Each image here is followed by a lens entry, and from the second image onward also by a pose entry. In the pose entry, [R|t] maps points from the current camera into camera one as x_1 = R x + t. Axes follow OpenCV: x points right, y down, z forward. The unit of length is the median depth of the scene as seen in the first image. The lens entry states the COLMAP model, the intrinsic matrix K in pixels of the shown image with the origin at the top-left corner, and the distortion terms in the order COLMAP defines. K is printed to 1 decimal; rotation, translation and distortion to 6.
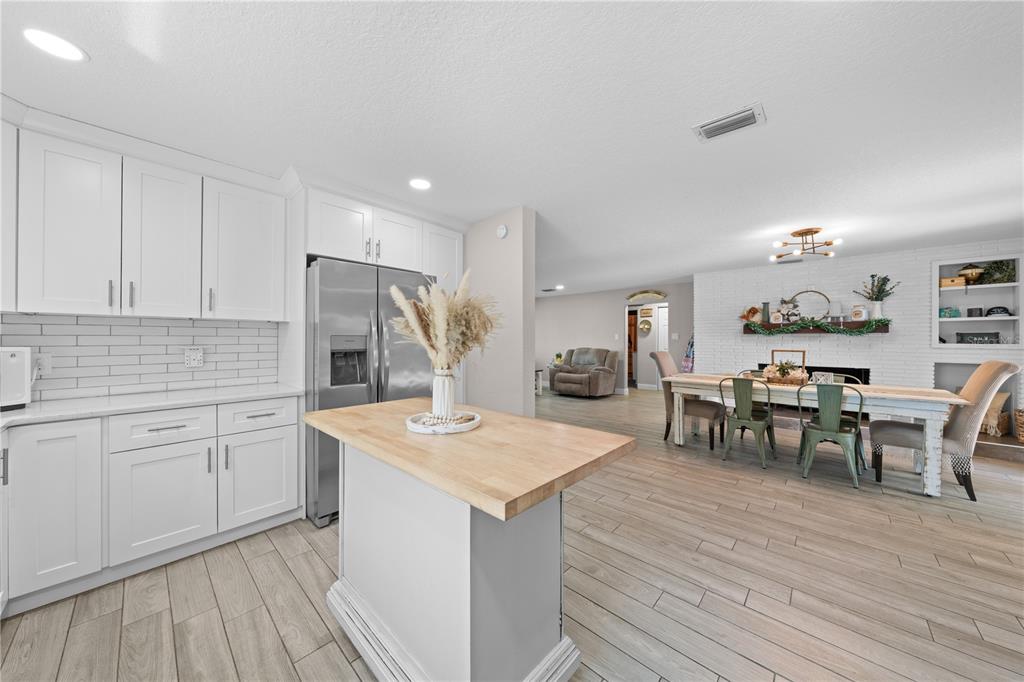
lens RADIAL K [[346.0, 0, 511.3], [0, 346.0, 338.3], [0, 0, 1]] dist [-0.004429, 0.000974]
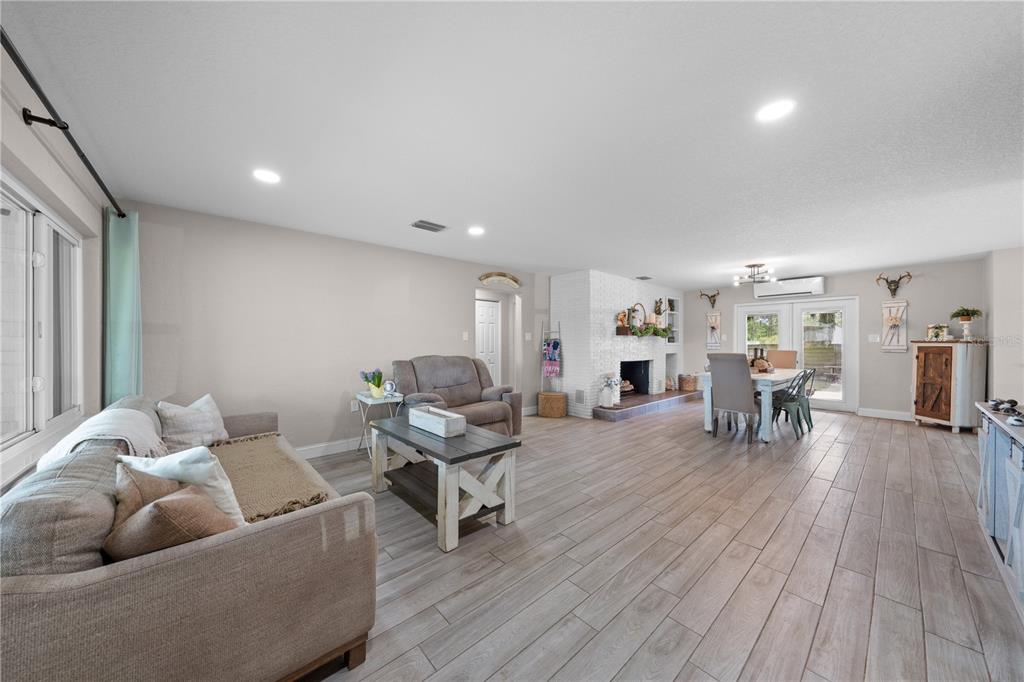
lens RADIAL K [[346.0, 0, 511.6], [0, 346.0, 347.2], [0, 0, 1]] dist [-0.004429, 0.000974]
pose [[0.103276, -0.018122, 0.994488, -0.582036], [-0.003247, 0.999823, 0.018557, 0.007512], [-0.994647, -0.005145, 0.103198, 1.576646]]
